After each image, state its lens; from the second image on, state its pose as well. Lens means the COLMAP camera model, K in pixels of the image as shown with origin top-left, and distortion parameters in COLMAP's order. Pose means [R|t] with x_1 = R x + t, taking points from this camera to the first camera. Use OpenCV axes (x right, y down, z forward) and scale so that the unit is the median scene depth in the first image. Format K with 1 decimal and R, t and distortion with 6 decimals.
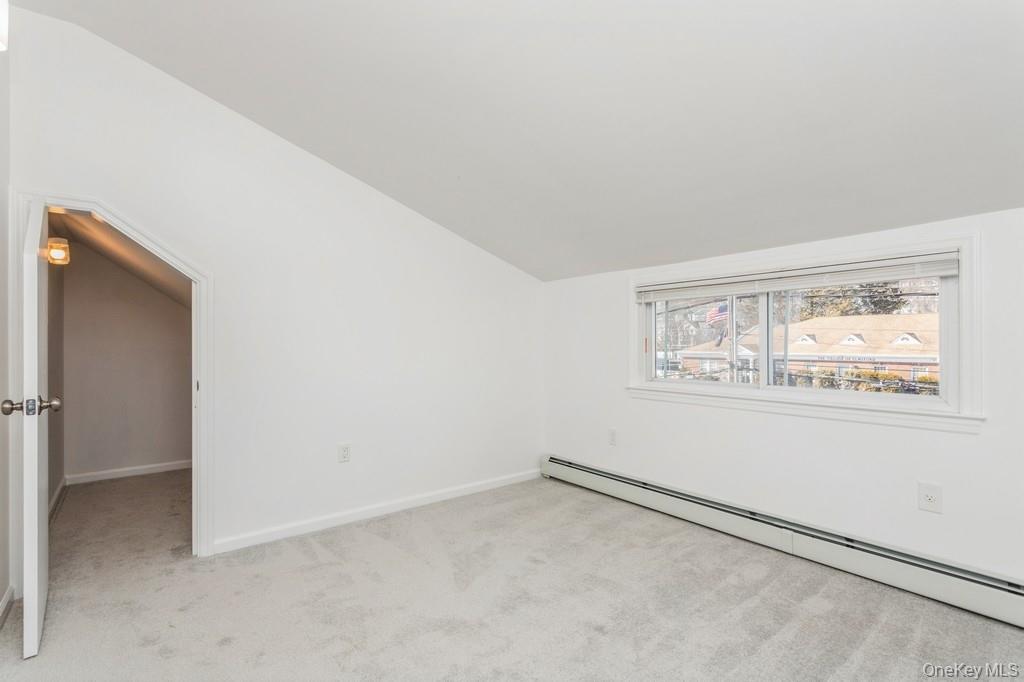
lens RADIAL K [[479.1, 0, 511.3], [0, 479.1, 345.2], [0, 0, 1]] dist [-0.000600, 0.000168]
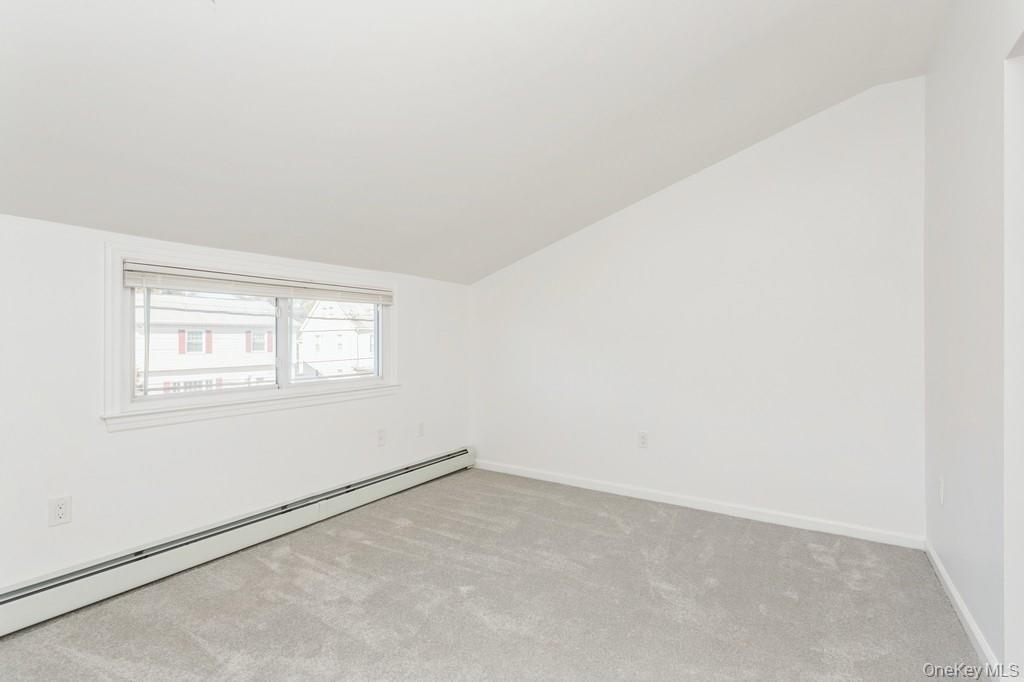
lens RADIAL K [[479.1, 0, 511.3], [0, 479.1, 345.2], [0, 0, 1]] dist [-0.000600, 0.000168]
pose [[-0.340187, 0.005783, 0.940340, -0.627984], [0.016656, 0.999861, -0.000123, 0.003505], [-0.940210, 0.015620, -0.340236, 0.848626]]
